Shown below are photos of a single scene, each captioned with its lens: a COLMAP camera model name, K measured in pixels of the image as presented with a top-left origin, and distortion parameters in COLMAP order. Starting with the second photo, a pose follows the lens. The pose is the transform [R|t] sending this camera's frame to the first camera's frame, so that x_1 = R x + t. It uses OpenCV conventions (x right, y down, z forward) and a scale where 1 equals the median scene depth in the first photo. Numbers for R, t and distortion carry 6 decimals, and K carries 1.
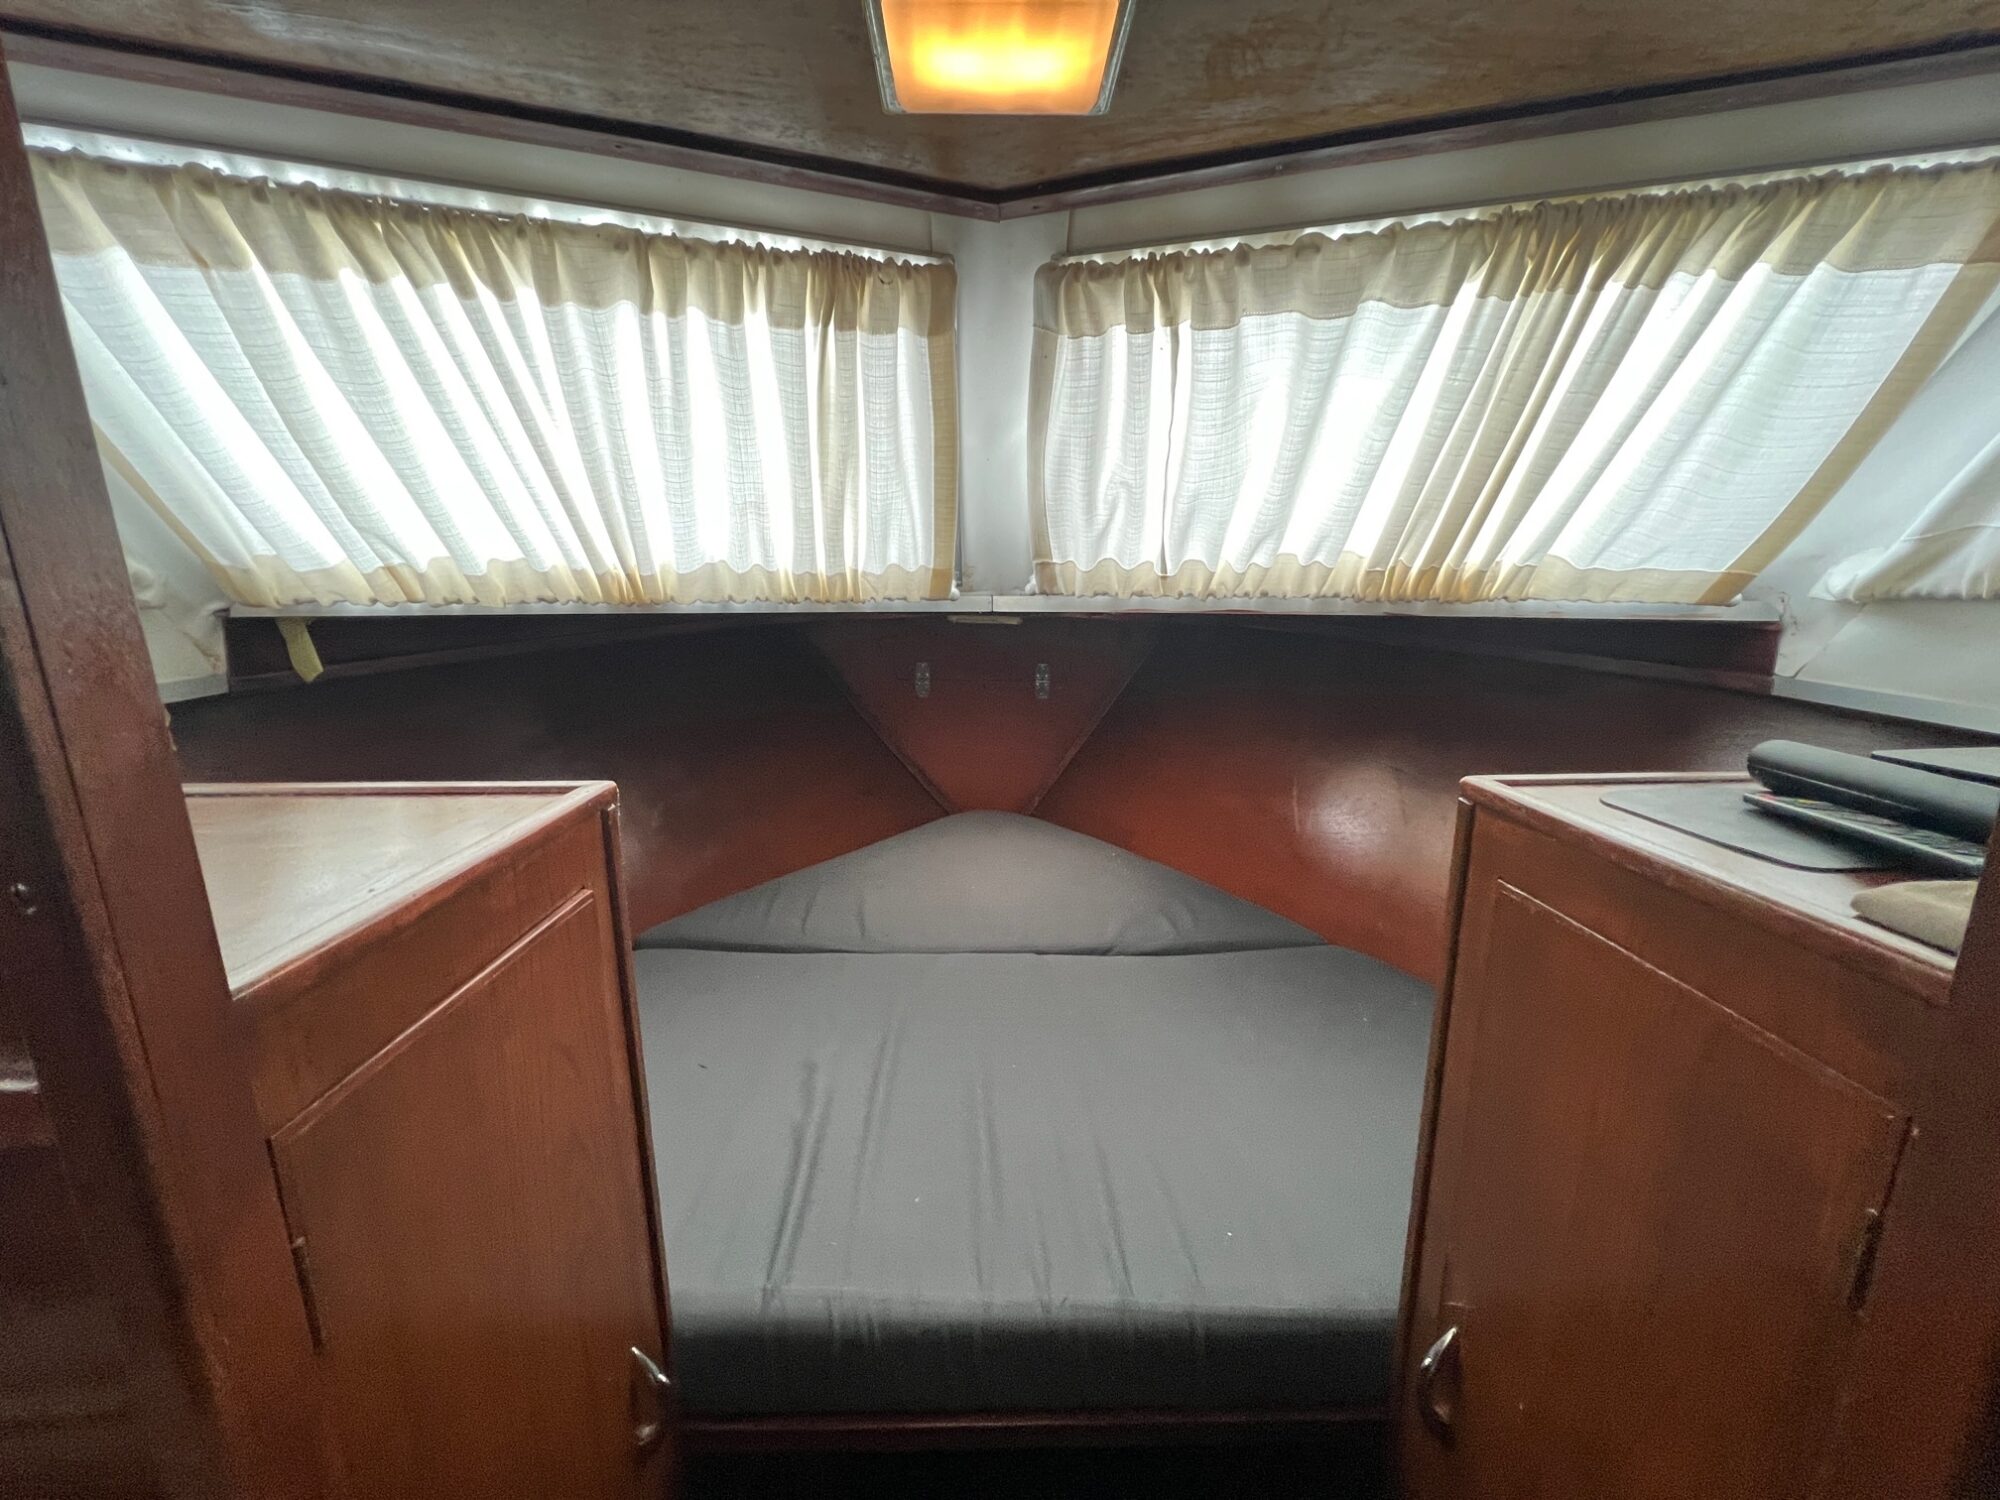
lens RADIAL K [[806.8, 0, 994.0], [0, 806.8, 741.3], [0, 0, 1]] dist [0.001481, -0.000632]
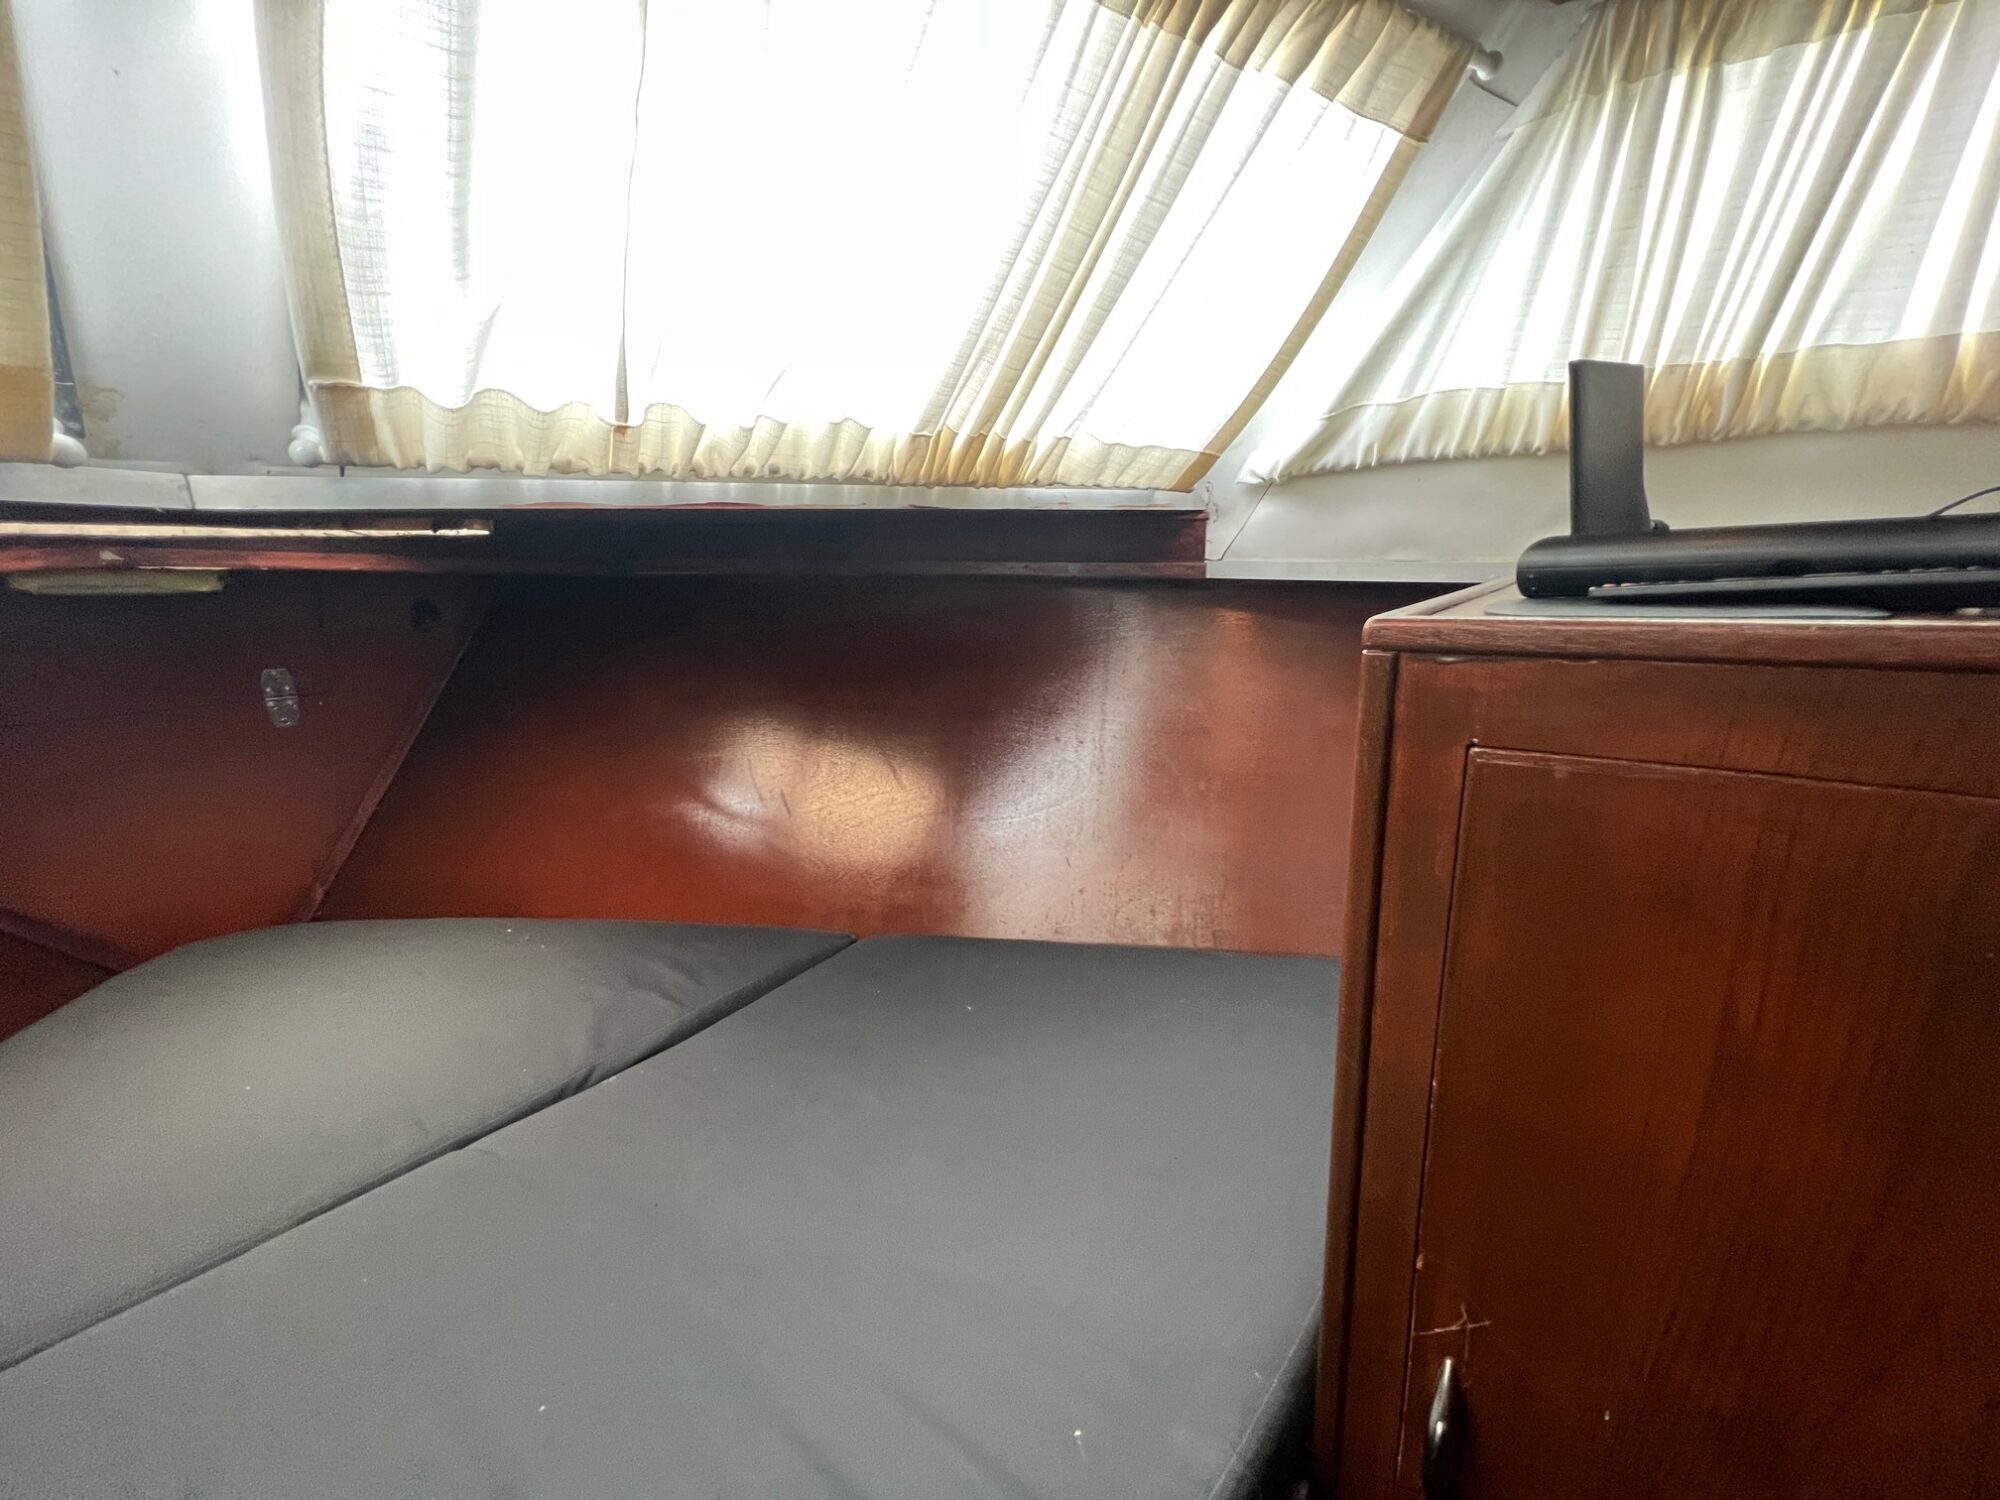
lens RADIAL K [[806.8, 0, 1011.0], [0, 806.8, 744.8], [0, 0, 1]] dist [0.001481, -0.000632]
pose [[0.648654, -0.189364, 0.737149, -0.077713], [0.187401, 0.978472, 0.086453, 0.019746], [-0.737651, 0.082064, 0.670177, 0.441853]]
